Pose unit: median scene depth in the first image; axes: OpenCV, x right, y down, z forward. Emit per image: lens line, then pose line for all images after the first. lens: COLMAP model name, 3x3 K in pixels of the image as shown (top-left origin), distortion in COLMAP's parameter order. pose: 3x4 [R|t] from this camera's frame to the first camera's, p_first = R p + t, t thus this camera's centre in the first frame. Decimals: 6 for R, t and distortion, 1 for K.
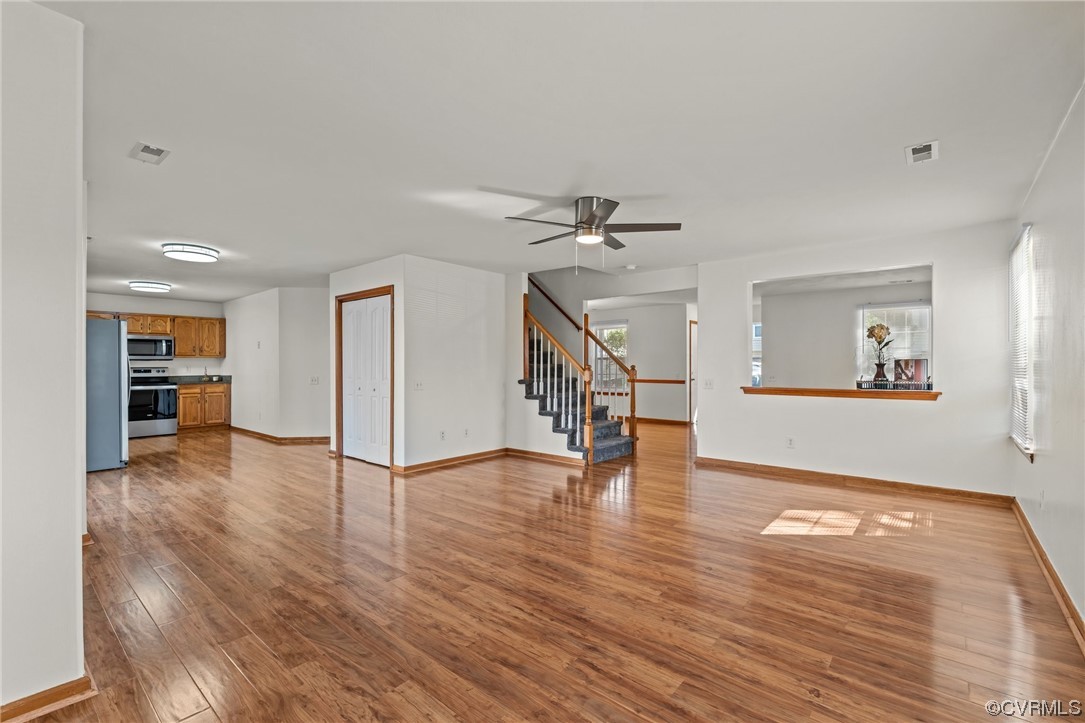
lens RADIAL K [[478.4, 0, 534.2], [0, 478.4, 366.9], [0, 0, 1]] dist [-0.005197, -0.000356]
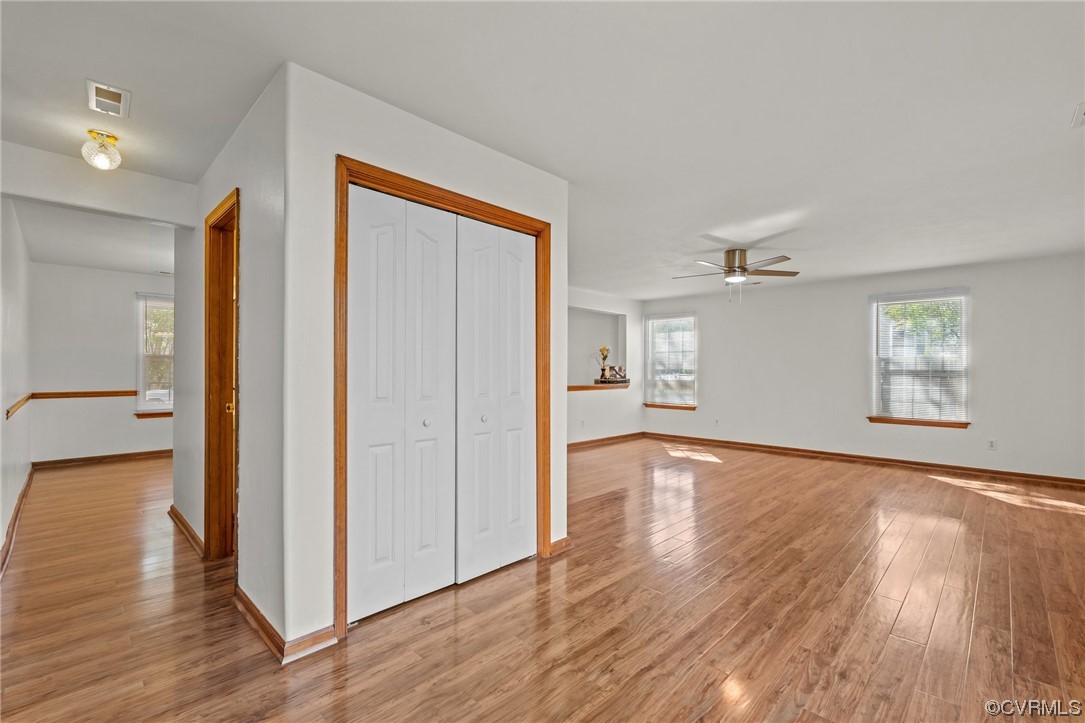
lens RADIAL K [[478.4, 0, 550.1], [0, 478.4, 369.0], [0, 0, 1]] dist [-0.005197, -0.000356]
pose [[0.051476, 0.003521, 0.998668, -0.875420], [-0.001967, 0.999992, -0.003424, 0.000936], [-0.998672, -0.001788, 0.051482, 0.991834]]
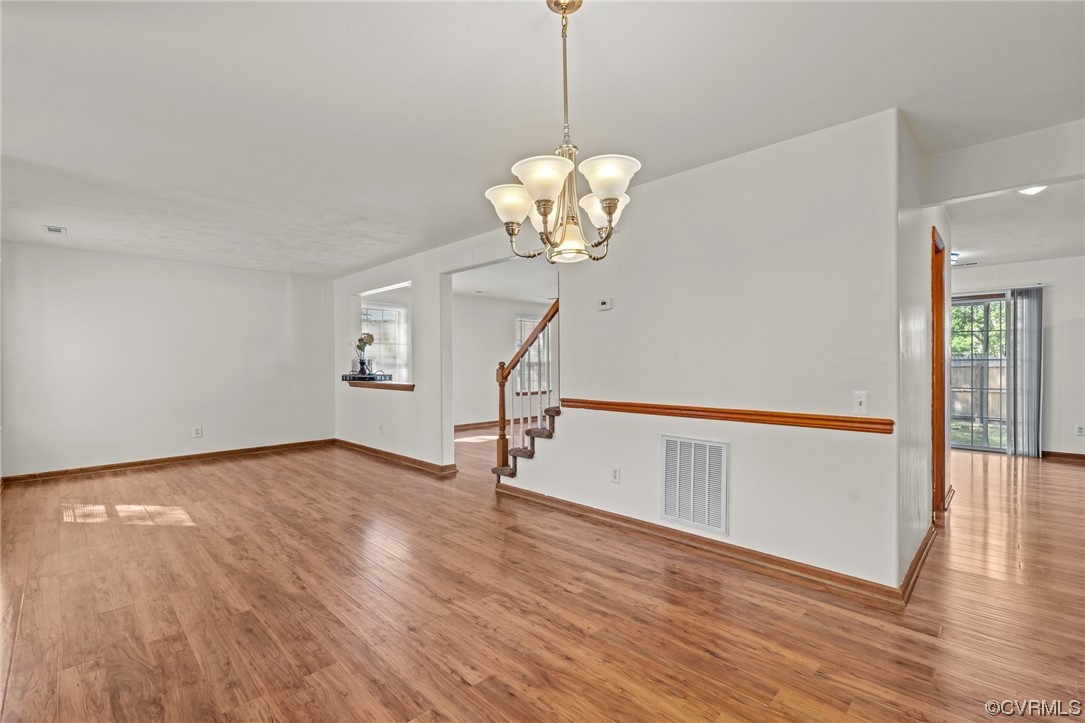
lens RADIAL K [[478.4, 0, 545.5], [0, 478.4, 364.5], [0, 0, 1]] dist [-0.005197, -0.000356]
pose [[-0.997694, 0.010513, 0.067060, 0.117876], [0.011049, 0.999910, 0.007625, -0.003974], [-0.066974, 0.008349, -0.997720, 2.057570]]
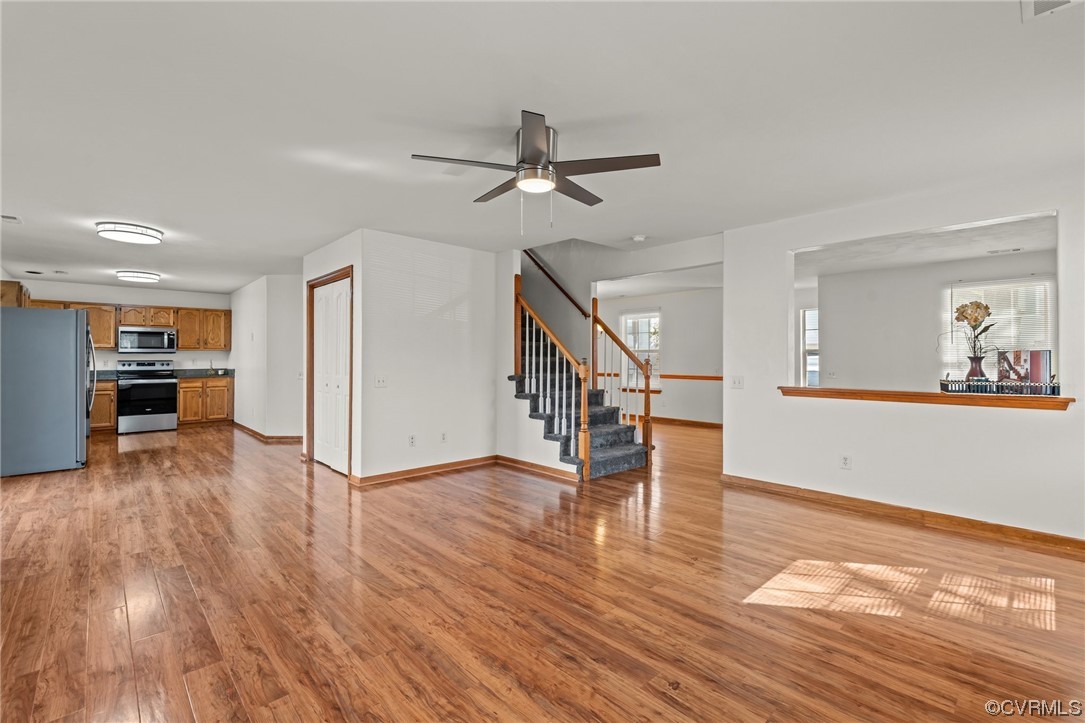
lens RADIAL K [[478.4, 0, 536.3], [0, 478.4, 357.3], [0, 0, 1]] dist [-0.005197, -0.000356]
pose [[0.993094, 0.000588, -0.117321, 0.137026], [-0.001388, 0.999976, -0.006739, -0.000066], [0.117314, 0.006855, 0.993071, 0.189516]]
